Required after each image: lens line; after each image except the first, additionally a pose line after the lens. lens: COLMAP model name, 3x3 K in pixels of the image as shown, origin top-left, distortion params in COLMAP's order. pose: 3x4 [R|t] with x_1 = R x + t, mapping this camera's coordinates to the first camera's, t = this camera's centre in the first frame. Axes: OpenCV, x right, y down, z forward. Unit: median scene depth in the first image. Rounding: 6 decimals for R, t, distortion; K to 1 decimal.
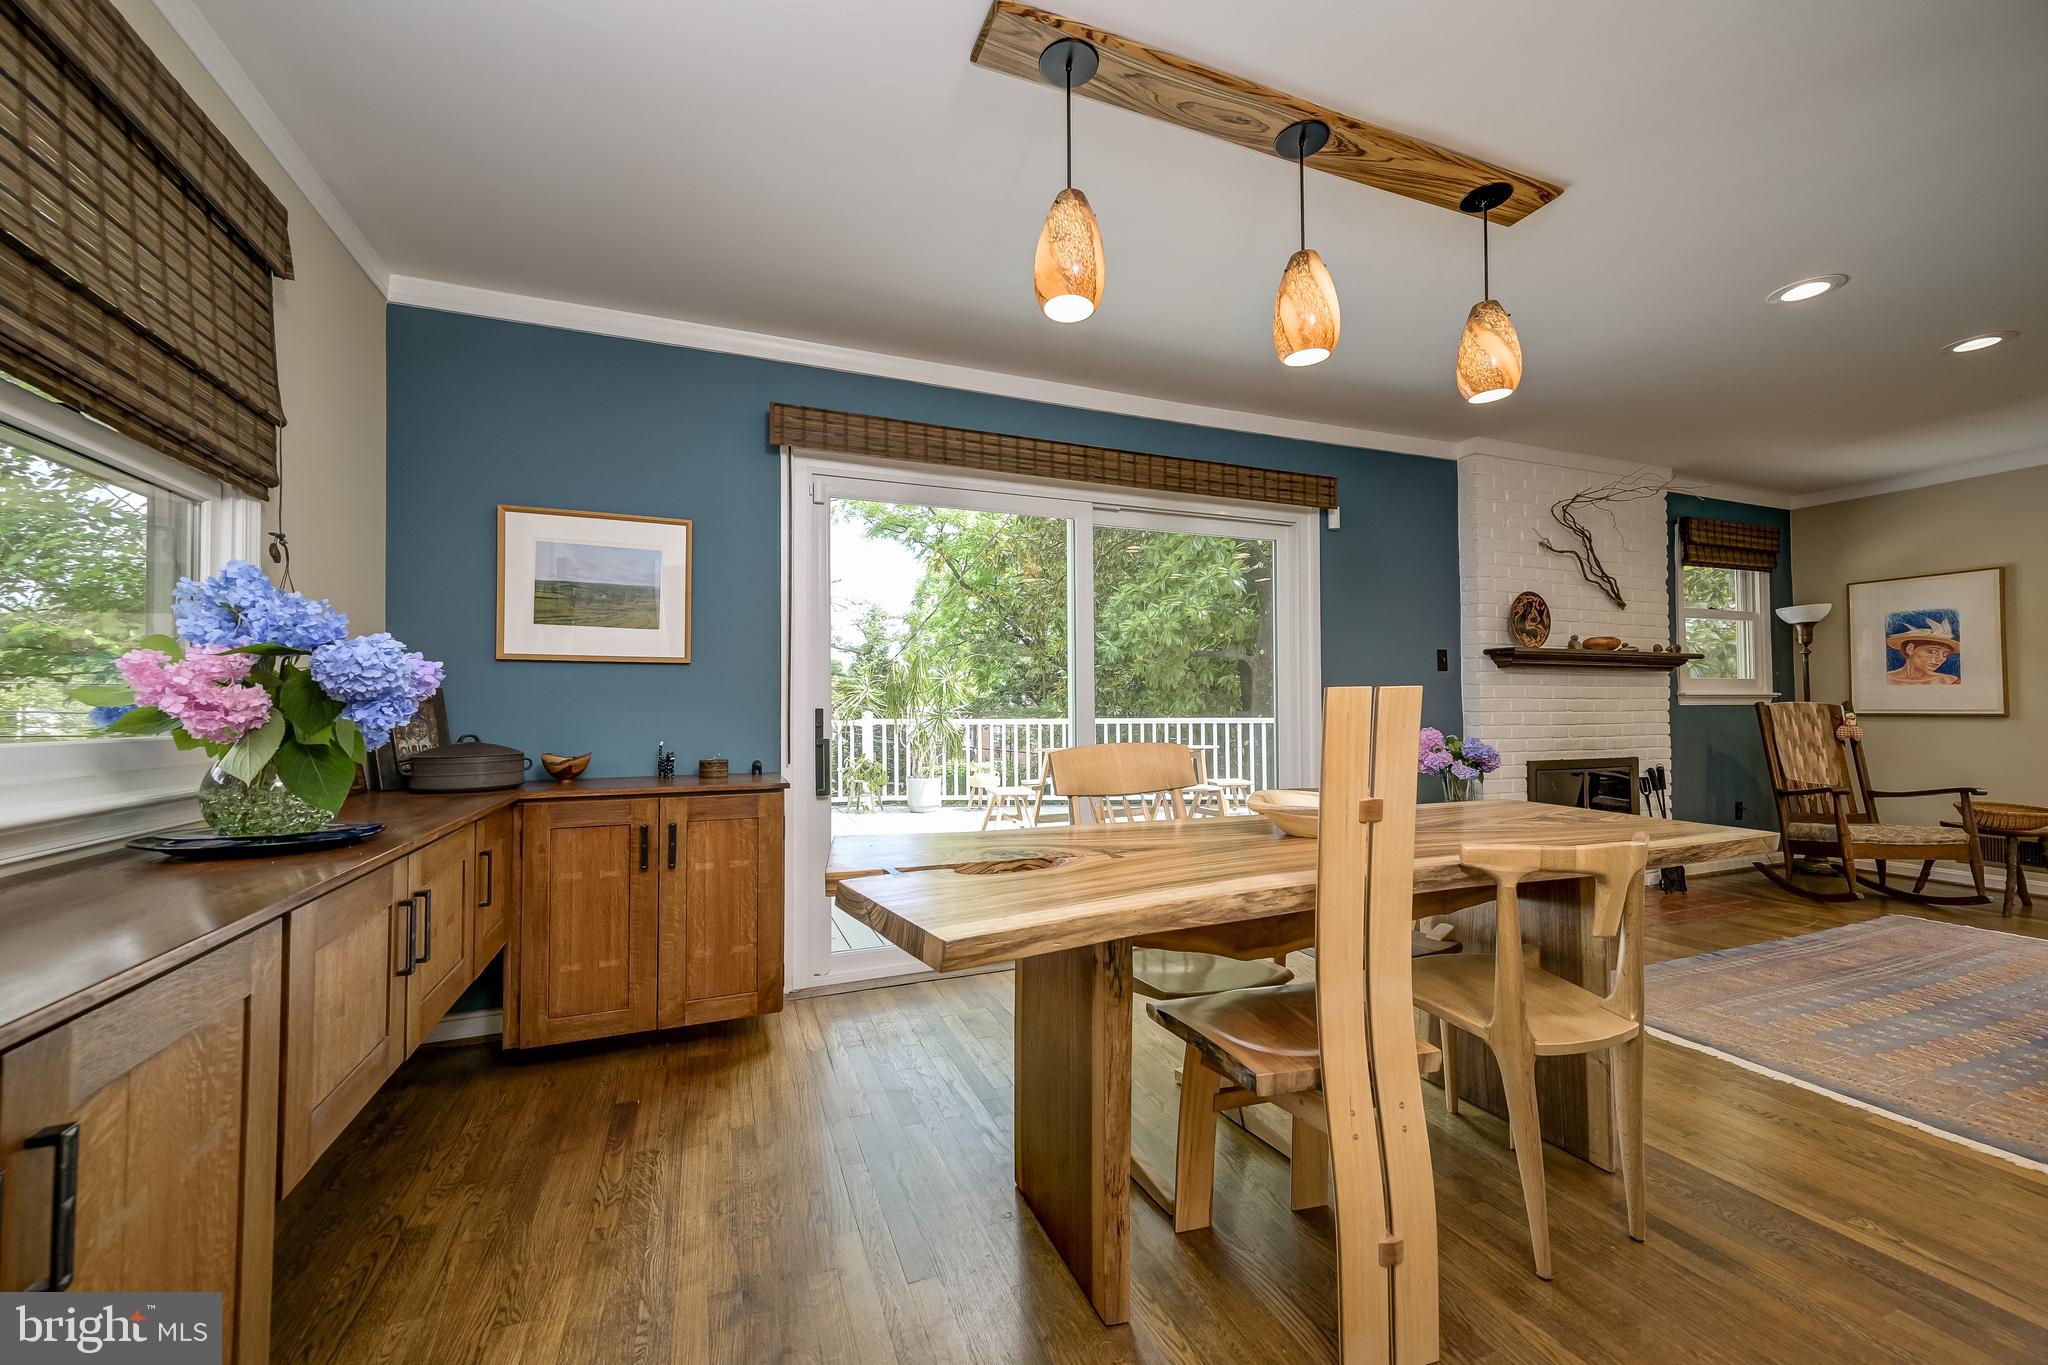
lens RADIAL K [[809.9, 0, 1019.5], [0, 809.9, 689.7], [0, 0, 1]] dist [0.002170, 0.000070]
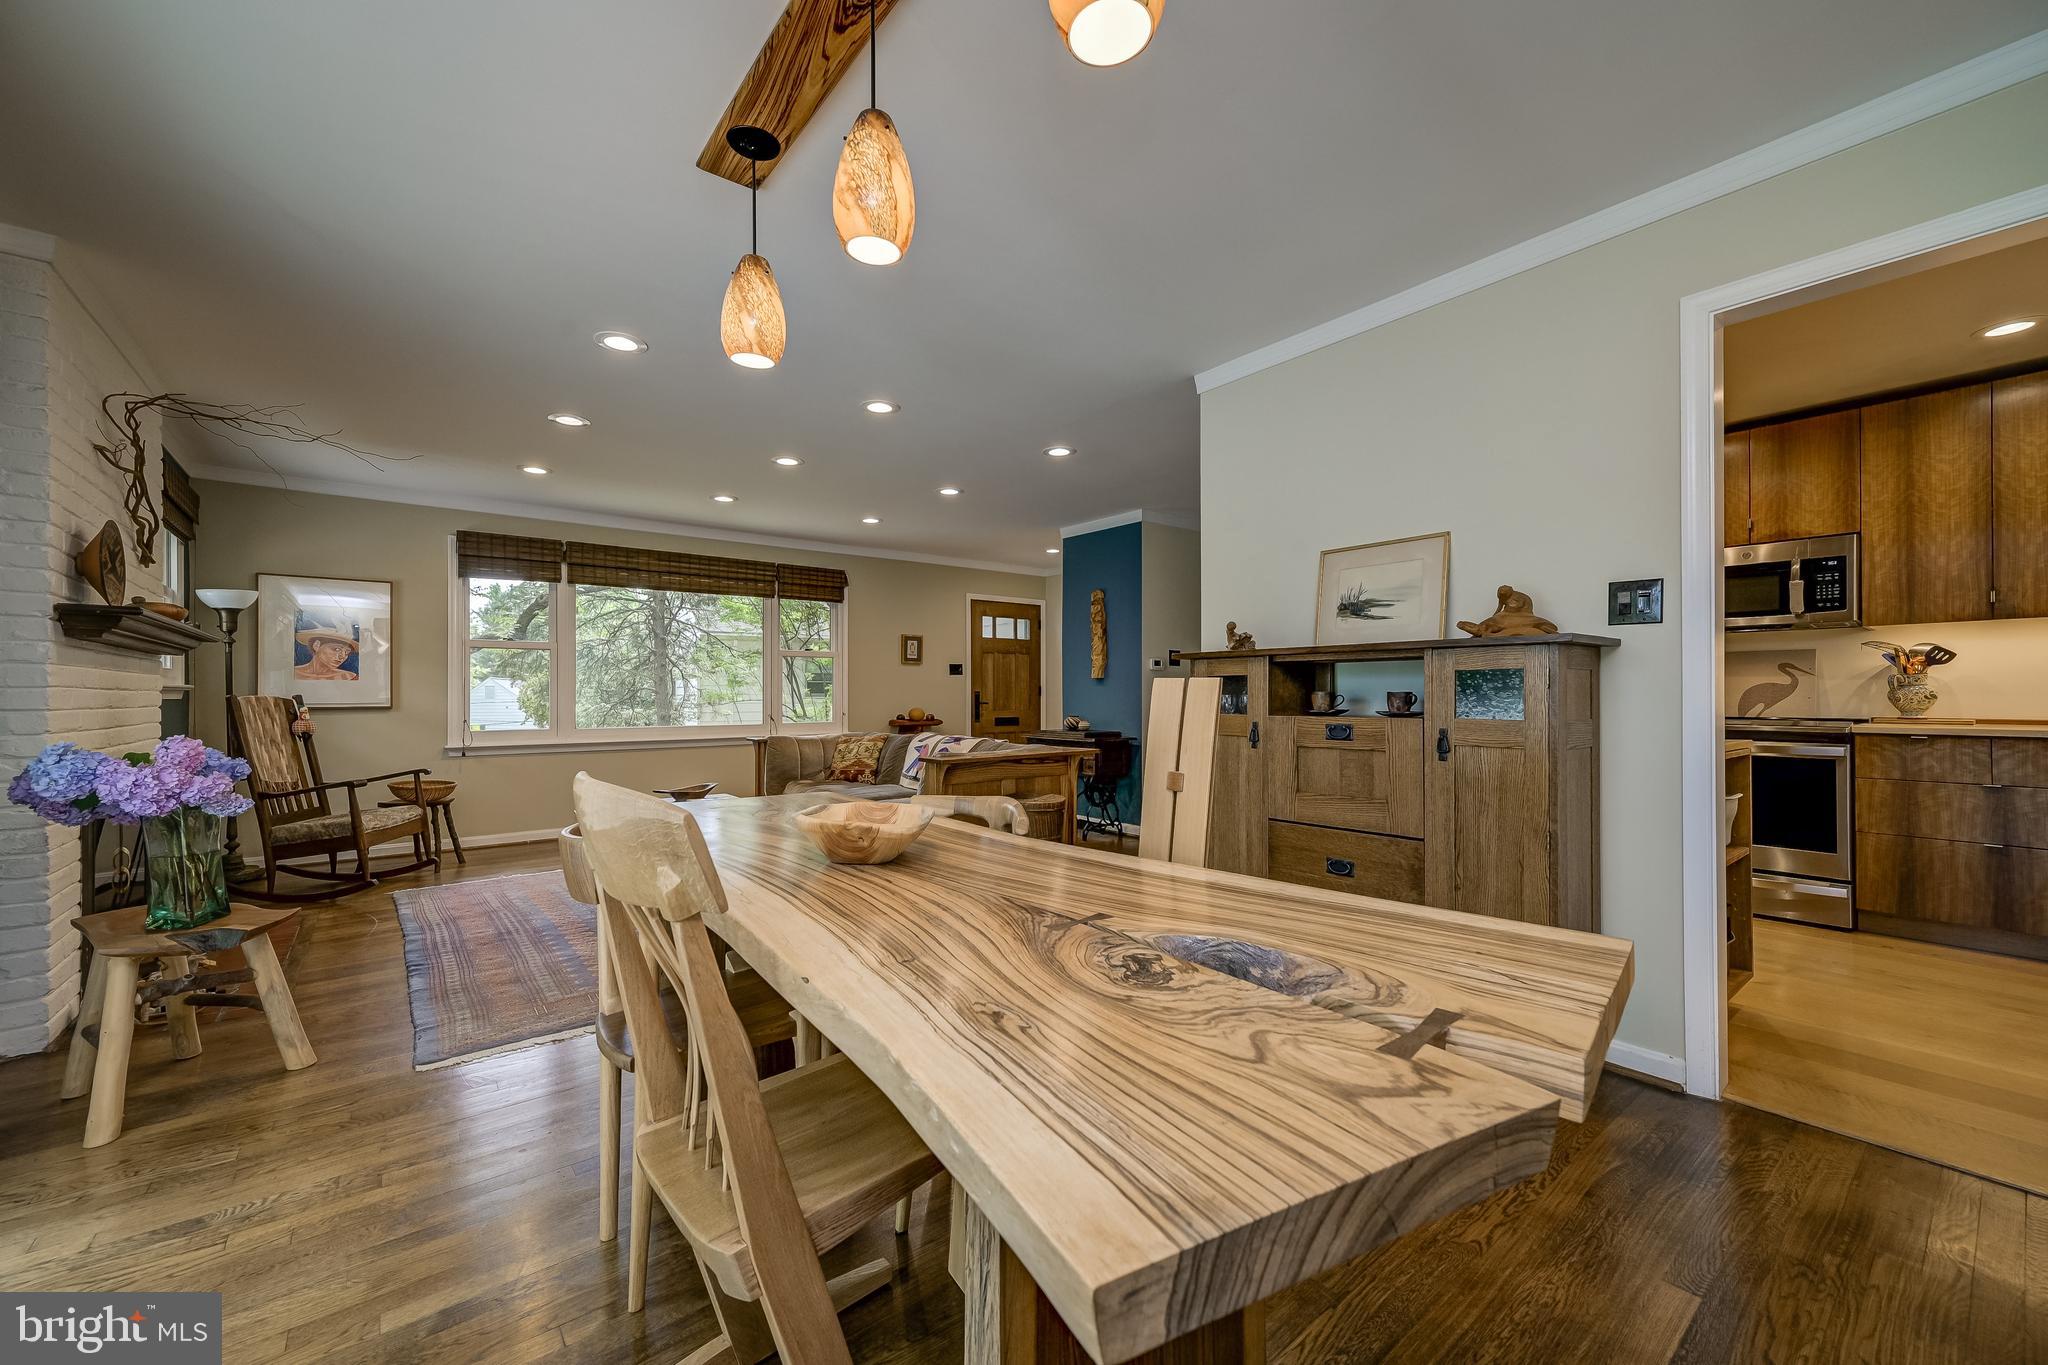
lens RADIAL K [[799.2, 0, 1024.0], [0, 799.2, 682.5], [0, 0, 1]] dist [0.009893, 0.000068]
pose [[-0.295390, 0.018644, 0.955195, -0.174719], [-0.011669, 0.999665, -0.023120, 0.011356], [-0.955305, -0.017976, -0.295074, 0.451940]]
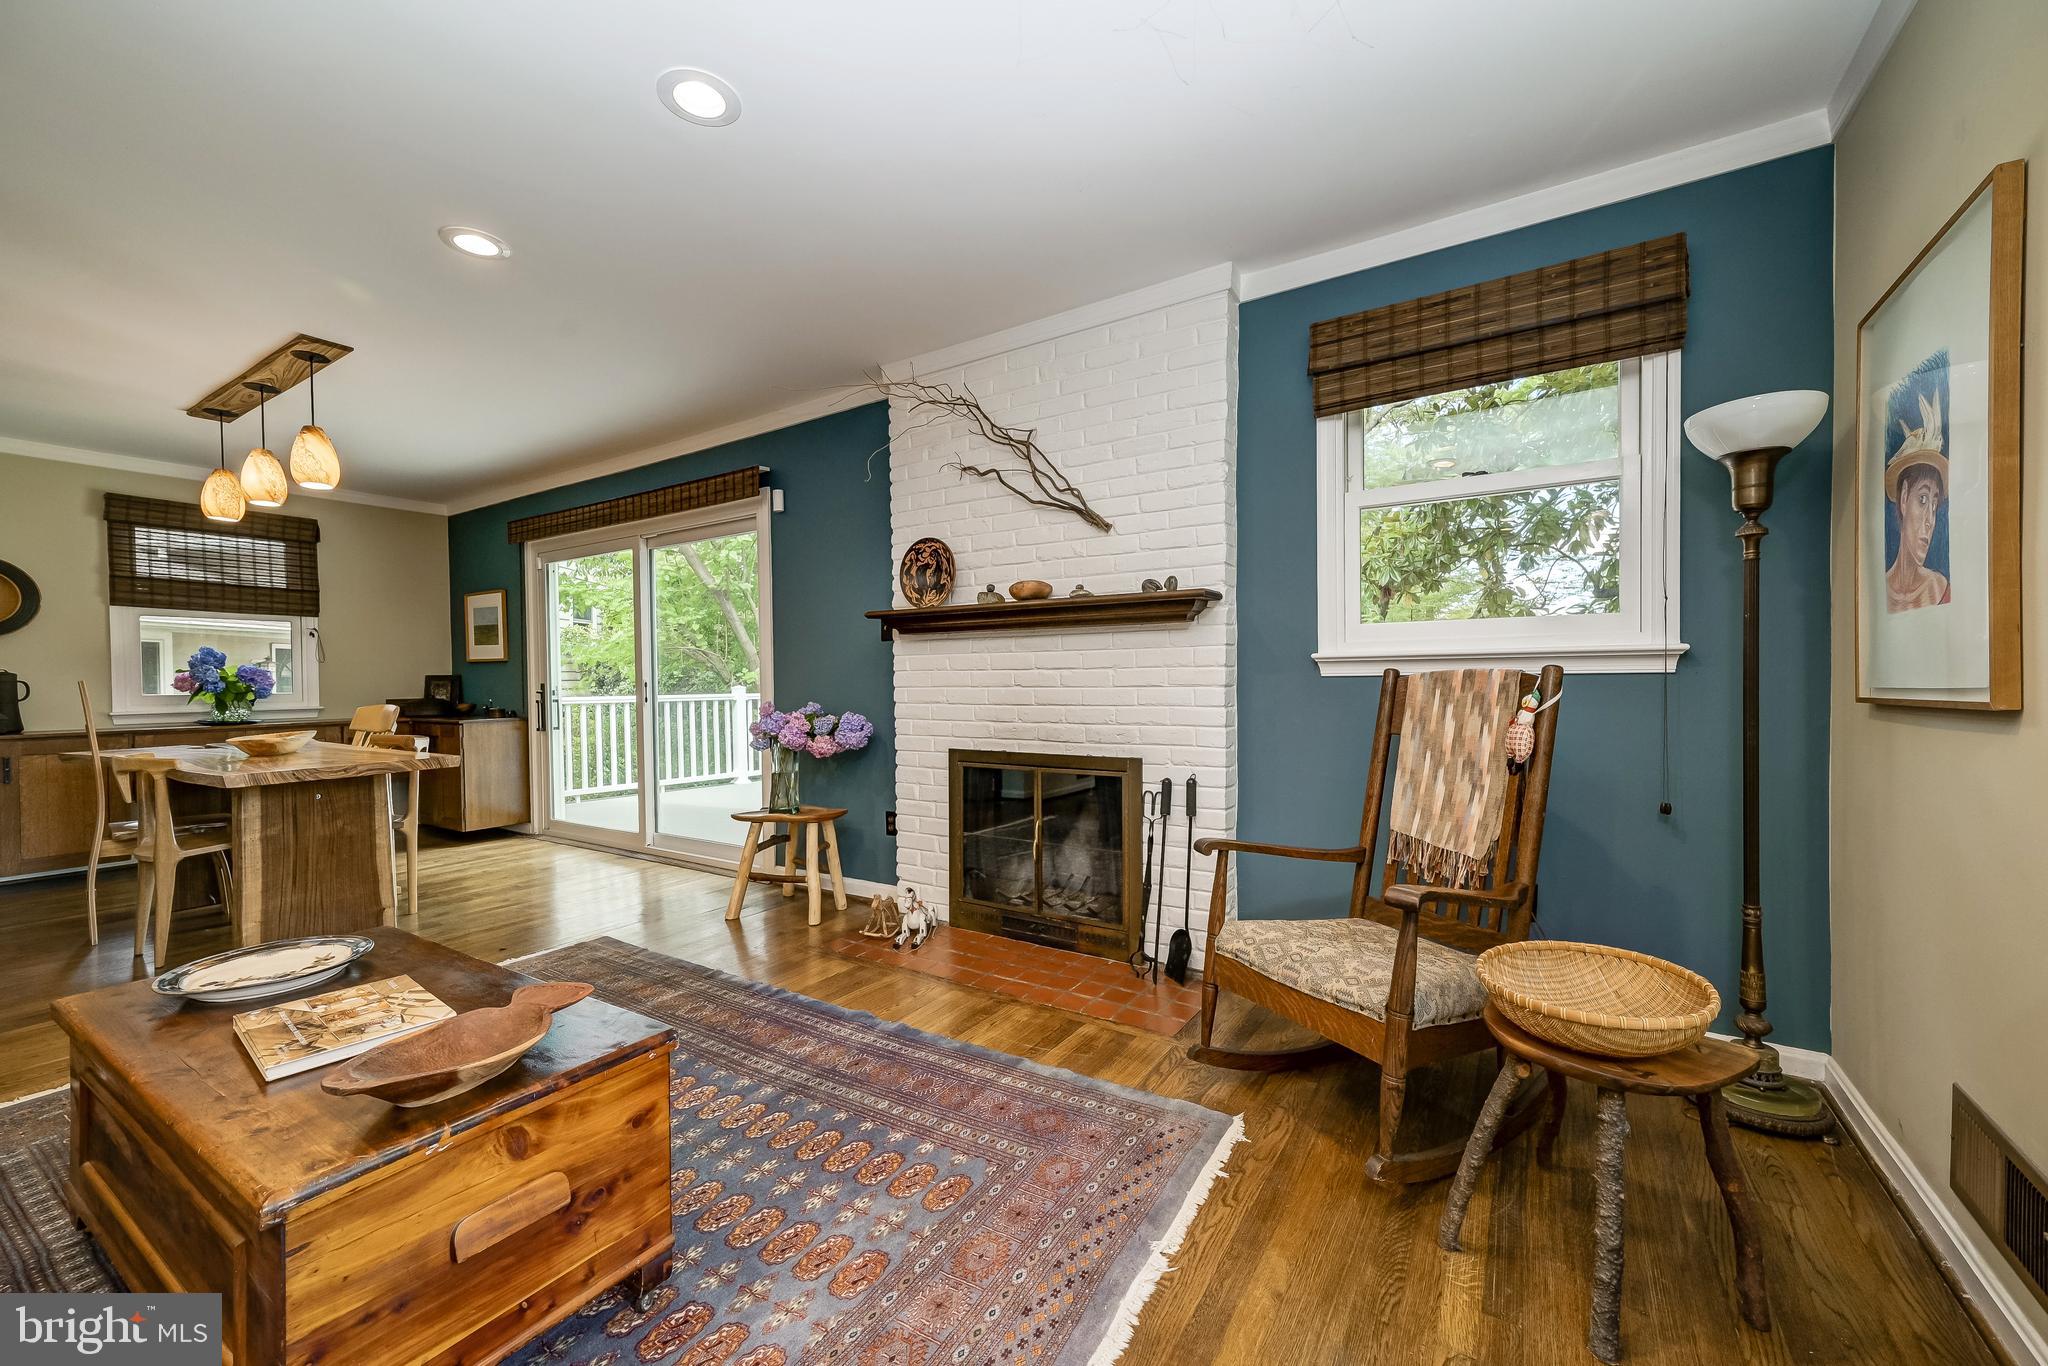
lens RADIAL K [[809.9, 0, 1019.5], [0, 809.9, 690.2], [0, 0, 1]] dist [0.002170, 0.000070]
pose [[0.572172, 0.009667, -0.820076, 1.211646], [0.026982, 0.999167, 0.030604, 0.007121], [0.819689, -0.039638, 0.571435, 0.554752]]
